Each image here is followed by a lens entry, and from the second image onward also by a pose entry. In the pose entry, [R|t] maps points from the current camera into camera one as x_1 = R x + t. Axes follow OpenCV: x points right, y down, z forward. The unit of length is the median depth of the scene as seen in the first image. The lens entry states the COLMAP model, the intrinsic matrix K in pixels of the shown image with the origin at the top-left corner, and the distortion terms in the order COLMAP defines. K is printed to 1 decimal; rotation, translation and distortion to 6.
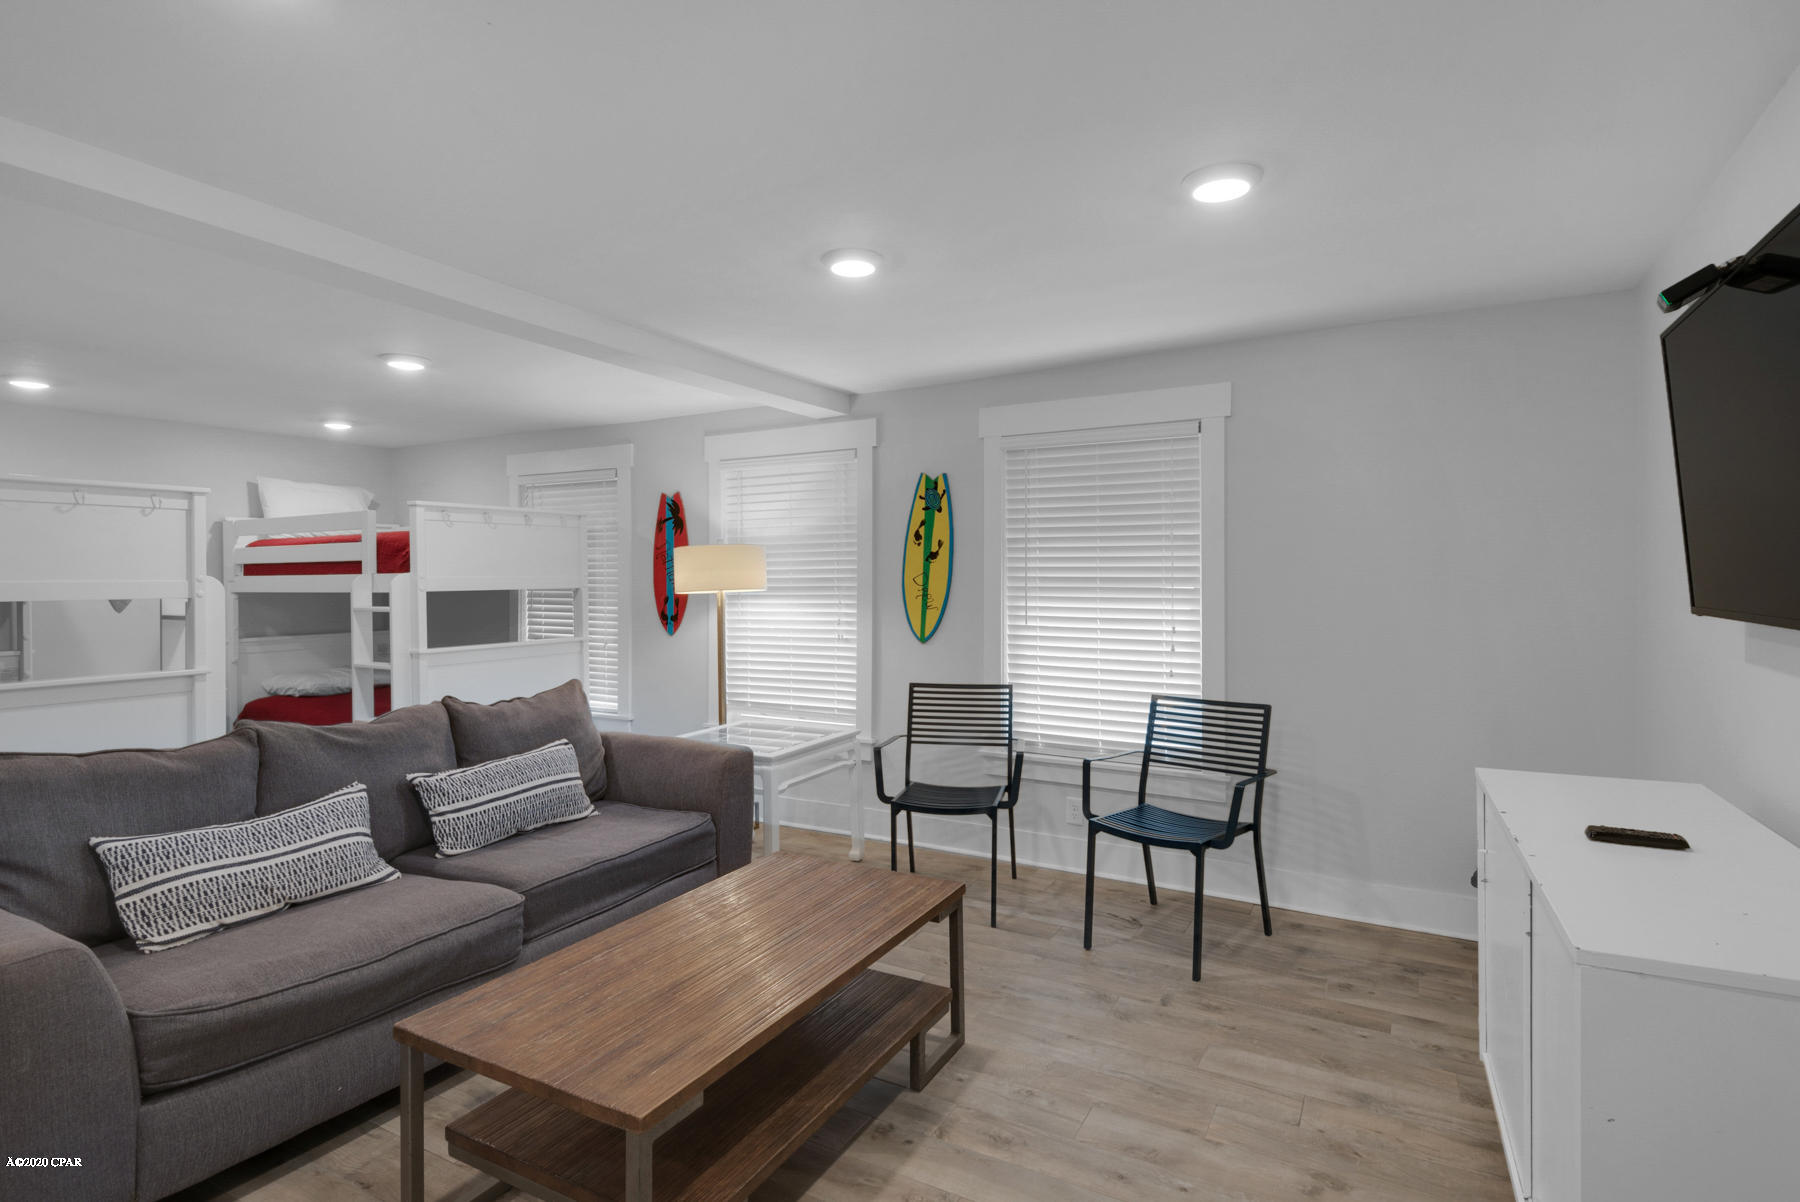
lens RADIAL K [[982.6, 0, 903.0], [0, 982.6, 582.6], [0, 0, 1]] dist [0.003924, -0.018433]
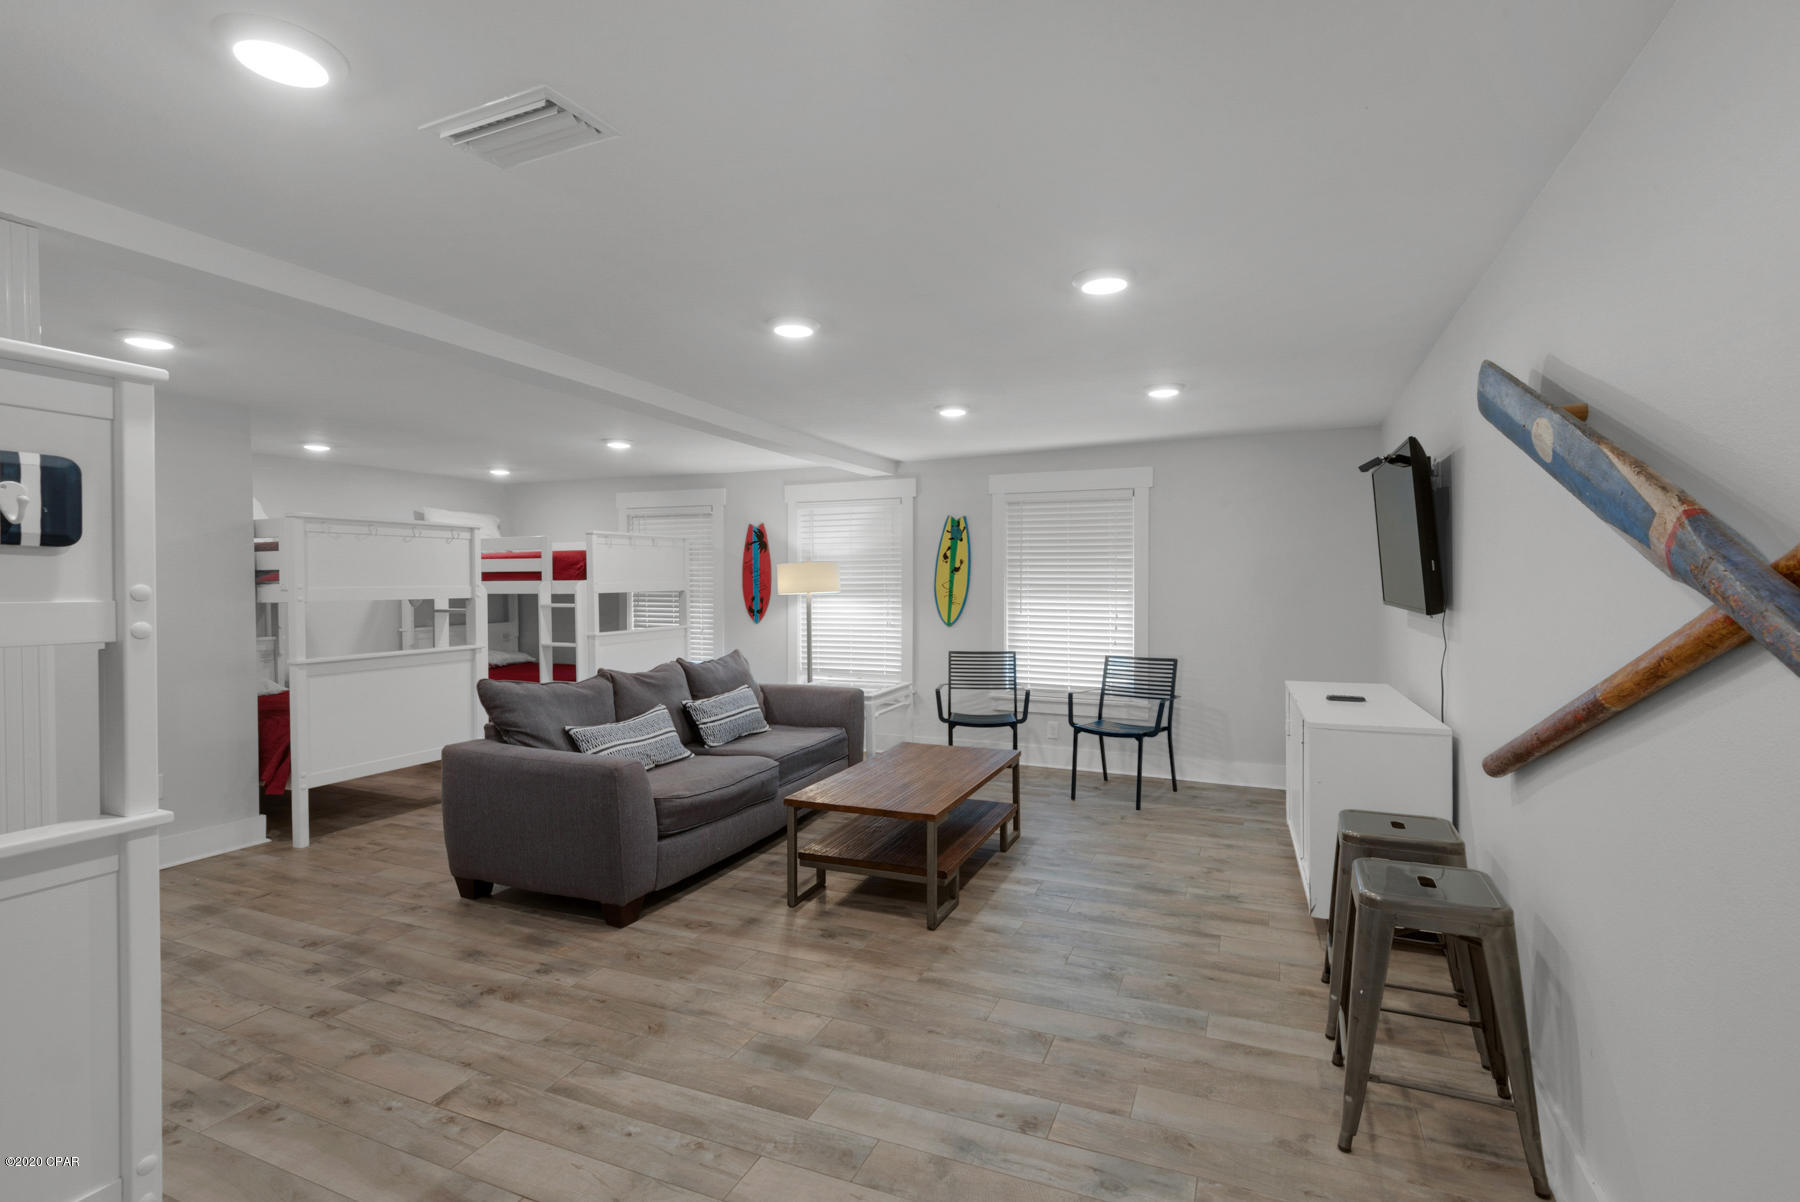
lens RADIAL K [[819.2, 0, 900.0], [0, 819.2, 601.0], [0, 0, 1]] dist [-0.001413, -0.000025]
pose [[0.998354, -0.001259, 0.057334, -0.159931], [0.000125, 0.999804, 0.019773, -0.004514], [-0.057347, -0.019734, 0.998159, -0.333243]]
